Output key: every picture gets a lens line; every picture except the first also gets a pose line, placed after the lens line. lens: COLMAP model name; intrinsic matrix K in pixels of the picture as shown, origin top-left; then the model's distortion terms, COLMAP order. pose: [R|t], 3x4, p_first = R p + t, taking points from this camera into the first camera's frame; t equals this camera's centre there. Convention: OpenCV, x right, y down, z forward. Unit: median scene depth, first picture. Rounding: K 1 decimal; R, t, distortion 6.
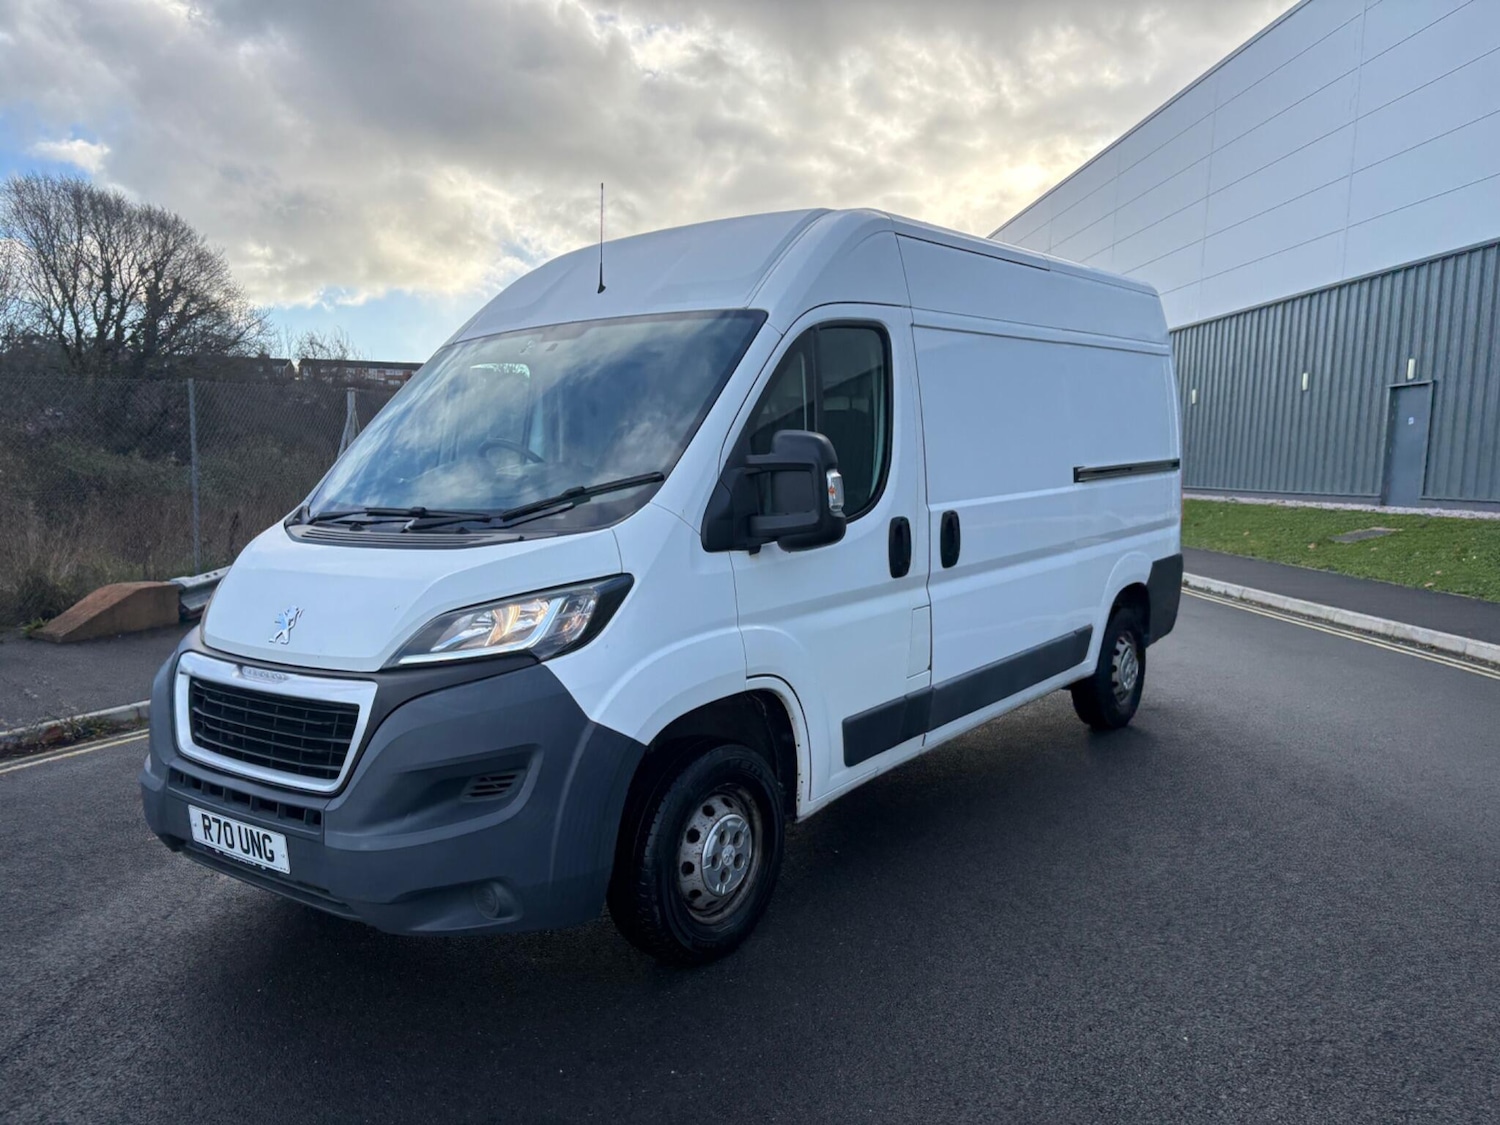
lens RADIAL K [[1125.3, 0, 763.3], [0, 1125.3, 561.5], [0, 0, 1]] dist [0.052794, -0.058522]
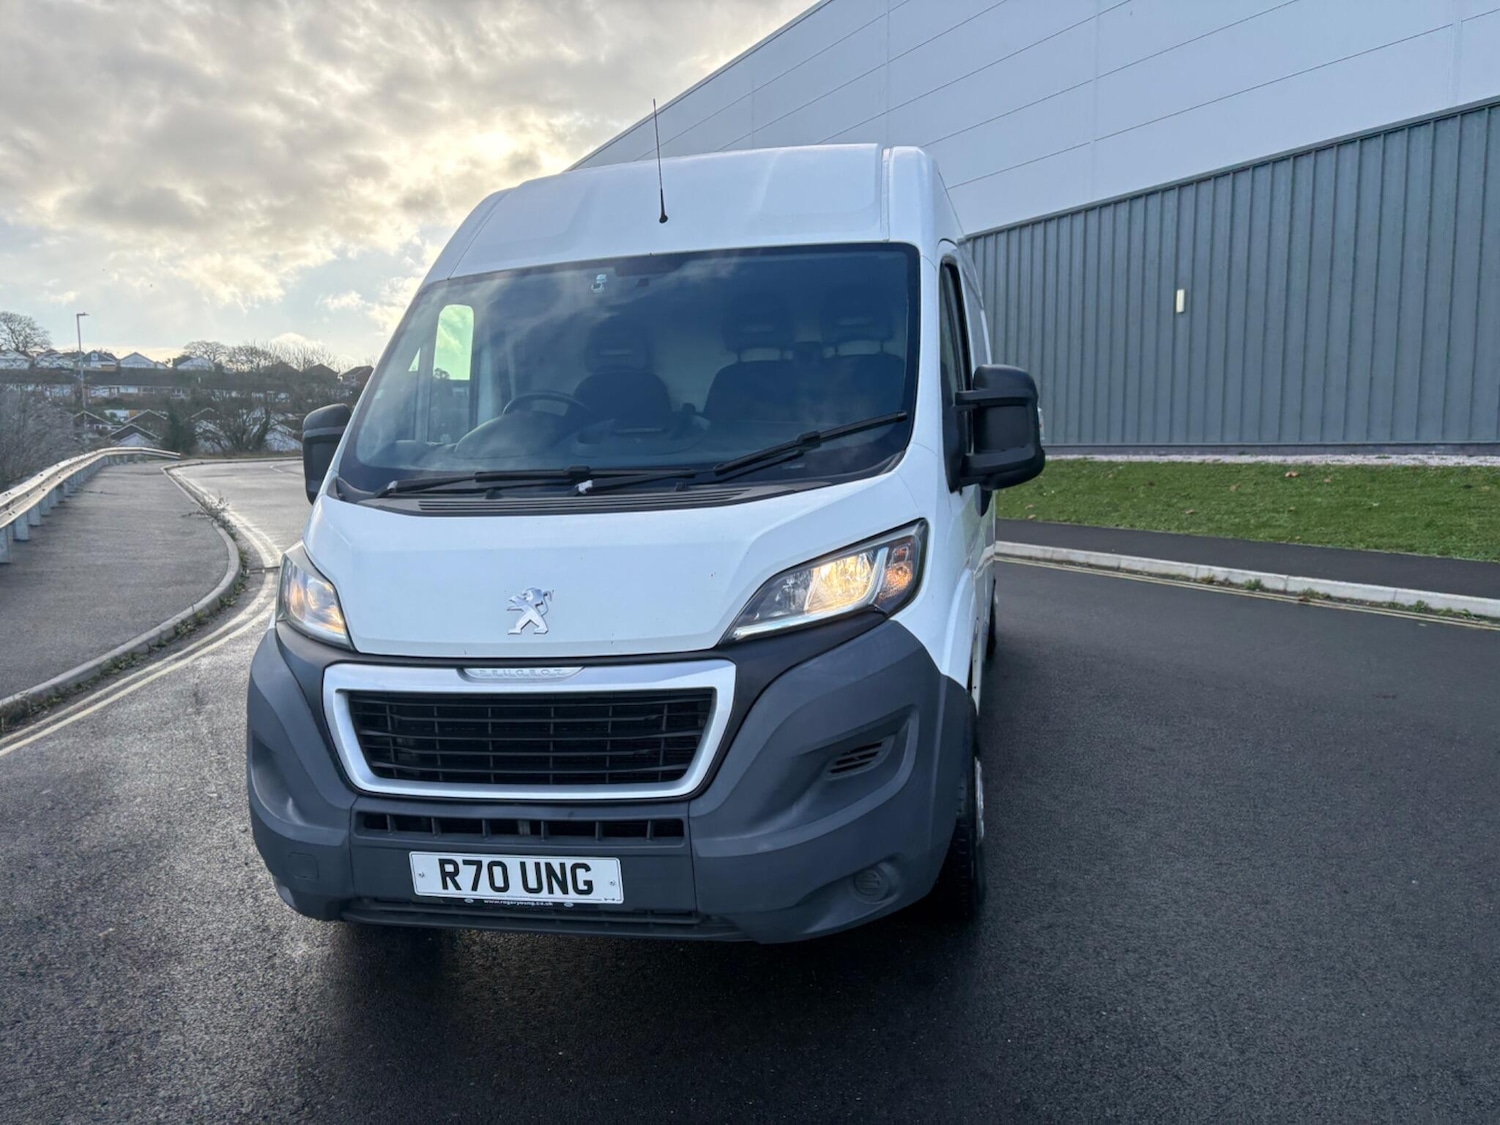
lens RADIAL K [[1126.3, 0, 749.7], [0, 1126.3, 563.4], [0, 0, 1]] dist [0.070586, -0.089406]
pose [[0.905745, -0.082047, 0.415806, -0.463075], [0.071484, 0.996601, 0.040937, -0.000380], [-0.417752, -0.007355, 0.908532, 0.146510]]
